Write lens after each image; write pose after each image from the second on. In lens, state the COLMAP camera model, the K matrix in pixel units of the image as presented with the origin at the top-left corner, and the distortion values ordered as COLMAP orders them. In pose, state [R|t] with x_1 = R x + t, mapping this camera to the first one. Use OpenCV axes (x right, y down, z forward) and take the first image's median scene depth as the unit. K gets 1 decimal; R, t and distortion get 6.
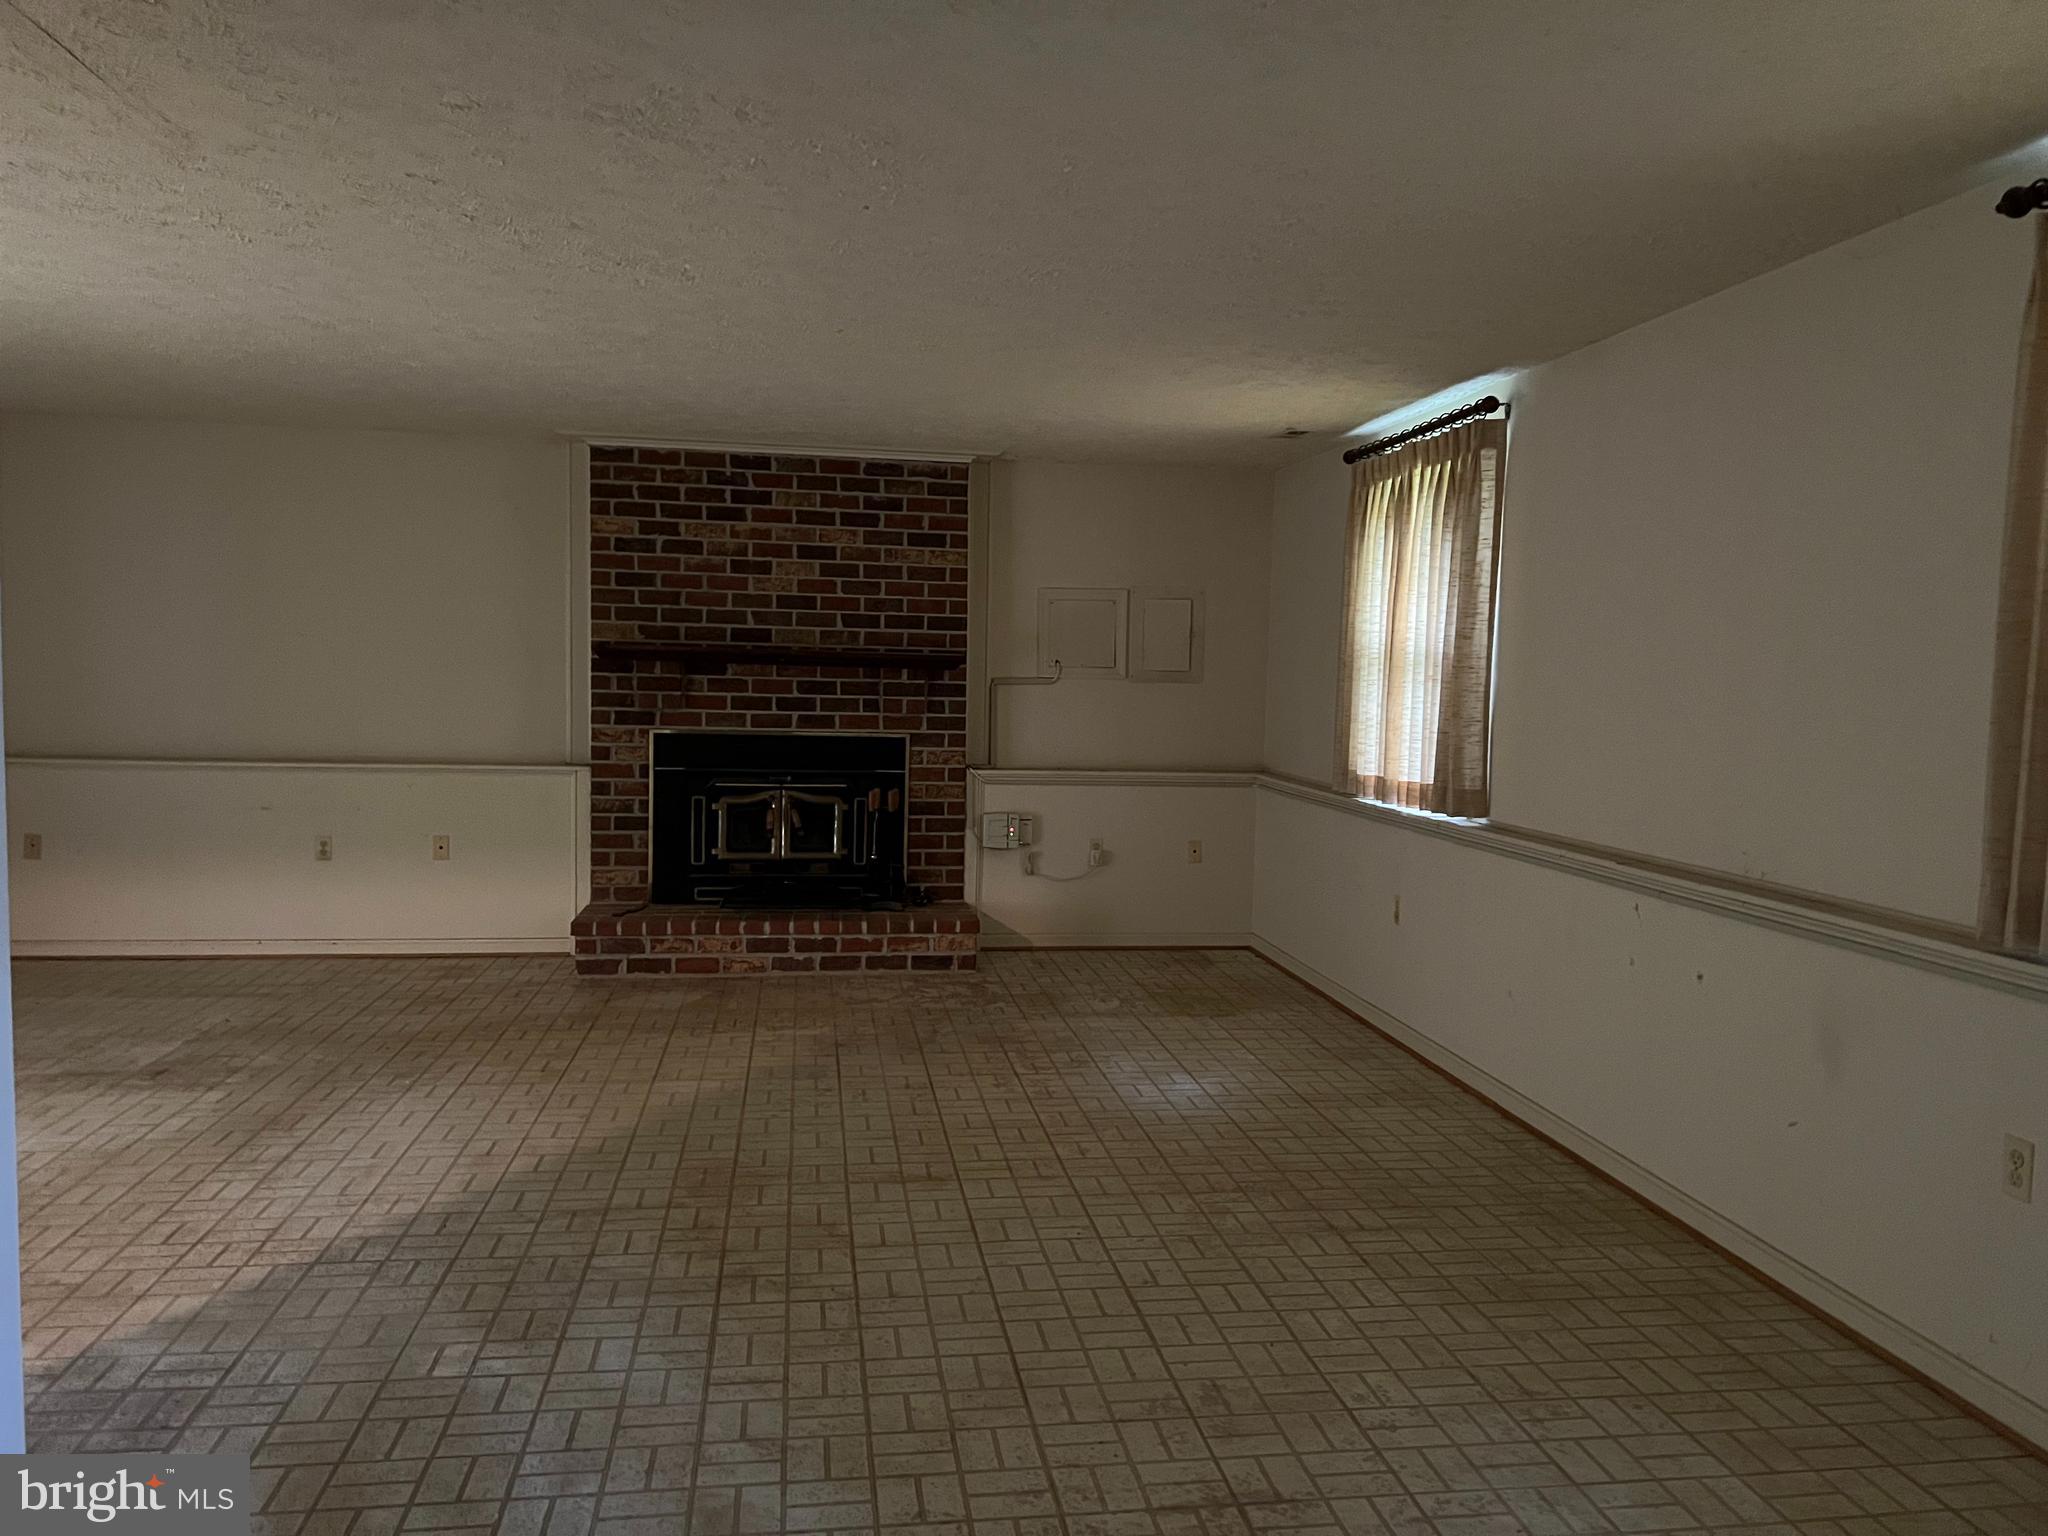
lens RADIAL K [[1546.2, 0, 1038.7], [0, 1546.2, 766.2], [0, 0, 1]] dist [0.064983, -0.054270]
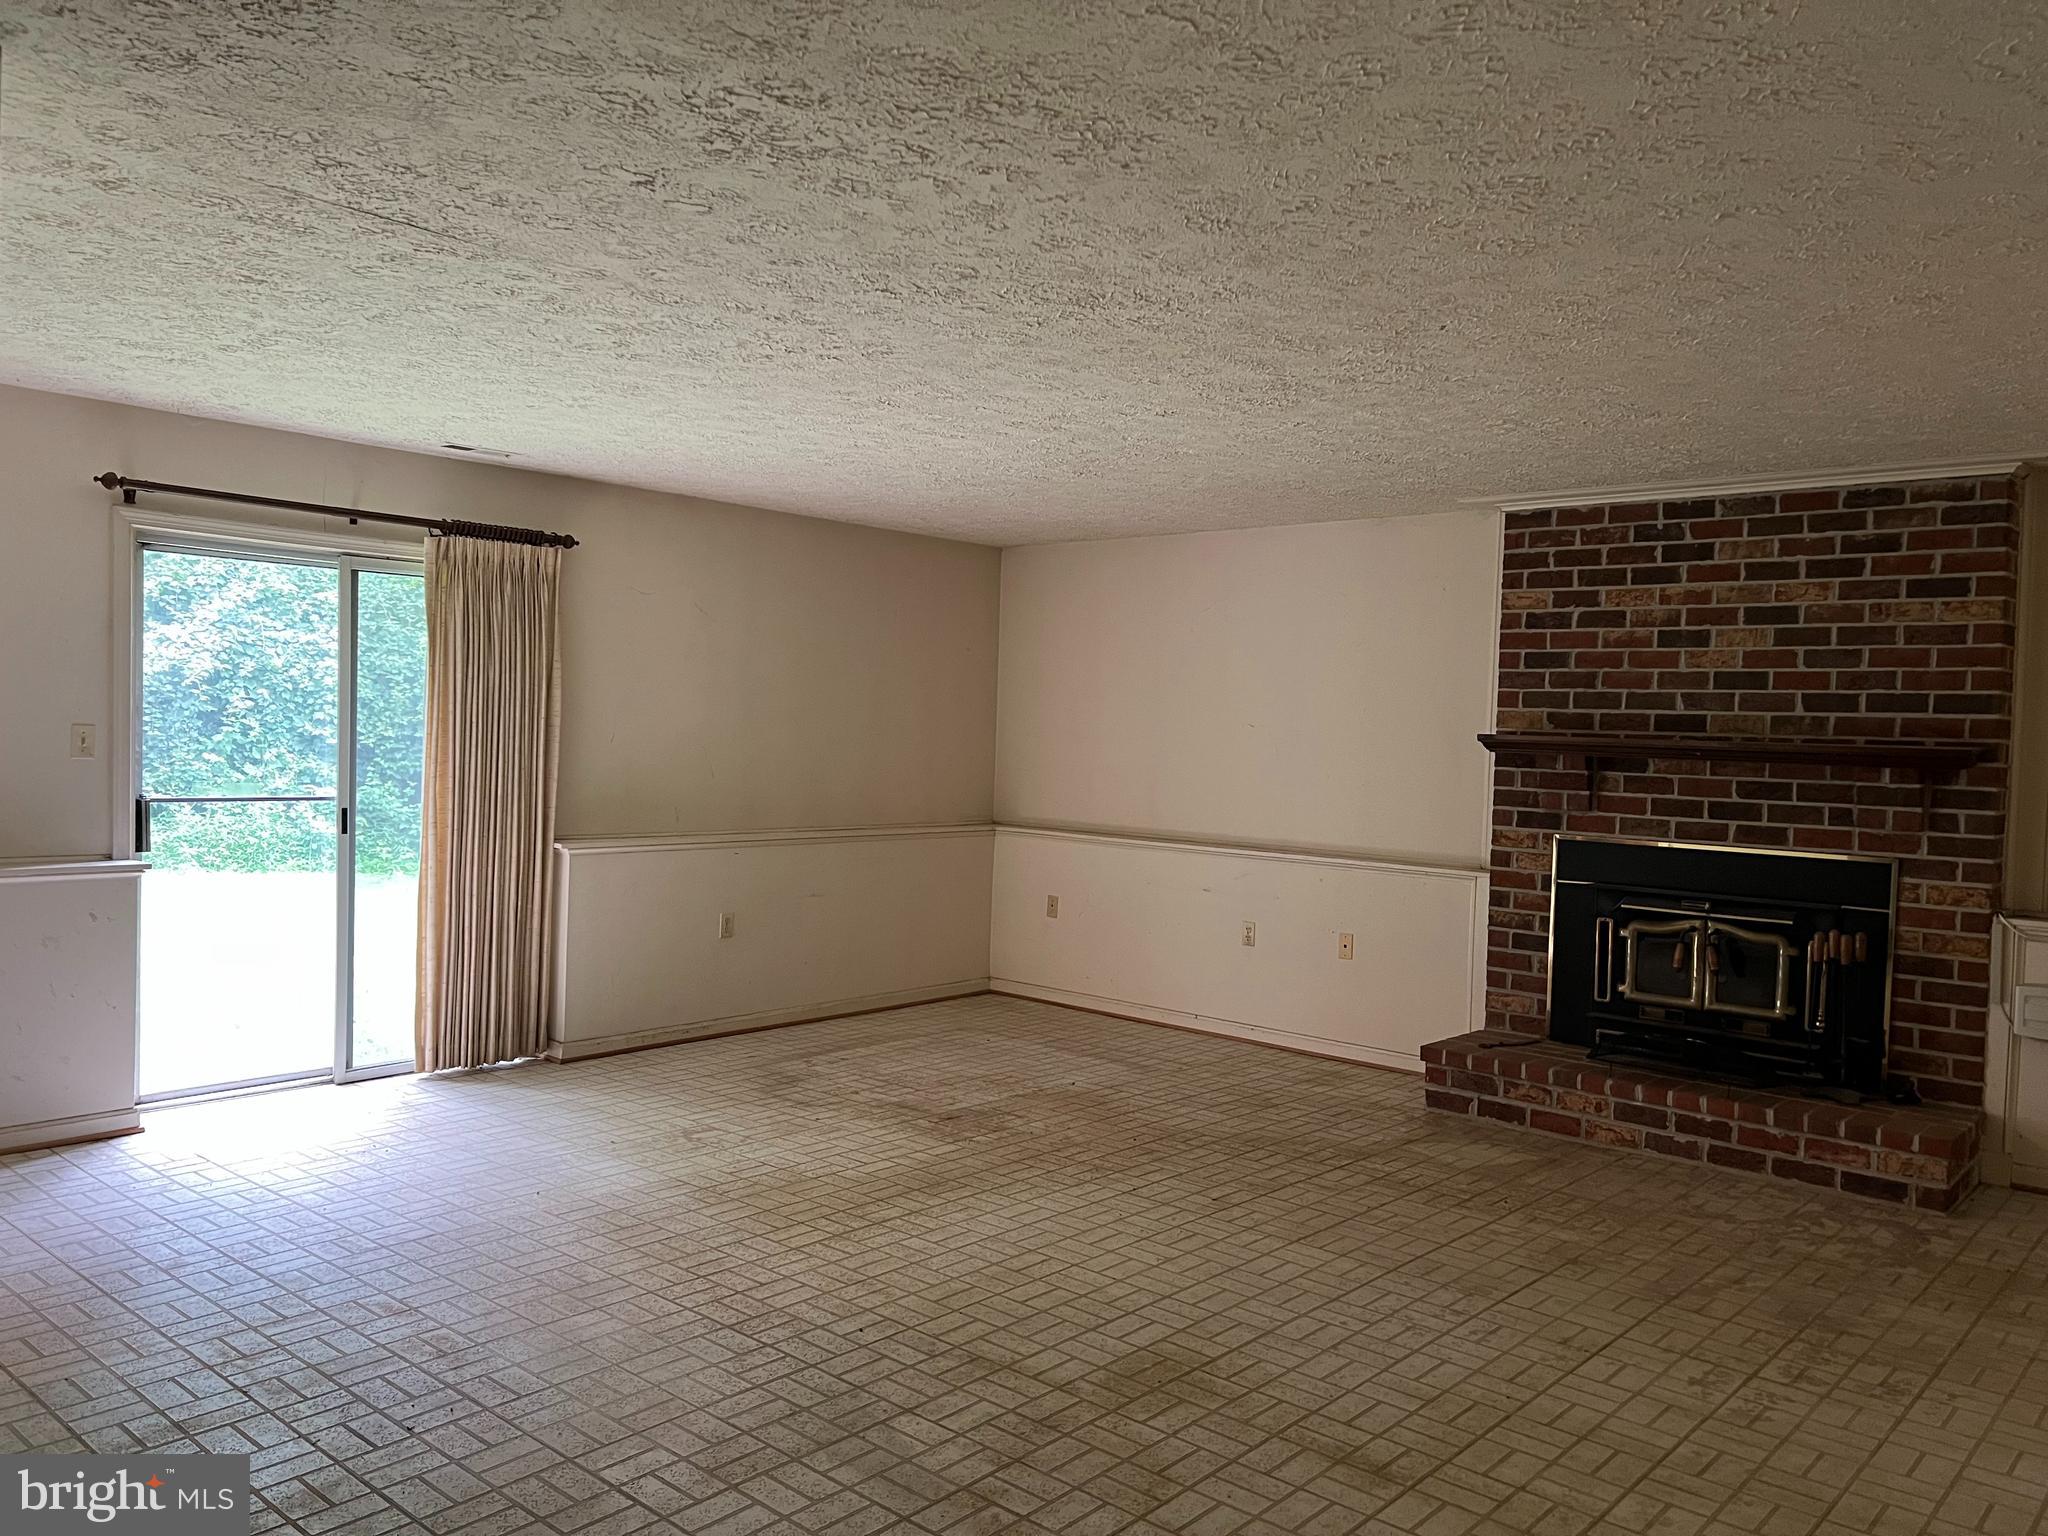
lens RADIAL K [[1546.2, 0, 1042.3], [0, 1546.2, 768.2], [0, 0, 1]] dist [0.064983, -0.054270]
pose [[0.641337, 0.016578, -0.767080, 0.224978], [-0.064328, 0.997408, -0.032227, -0.014382], [0.764558, 0.070013, 0.640741, 0.236856]]
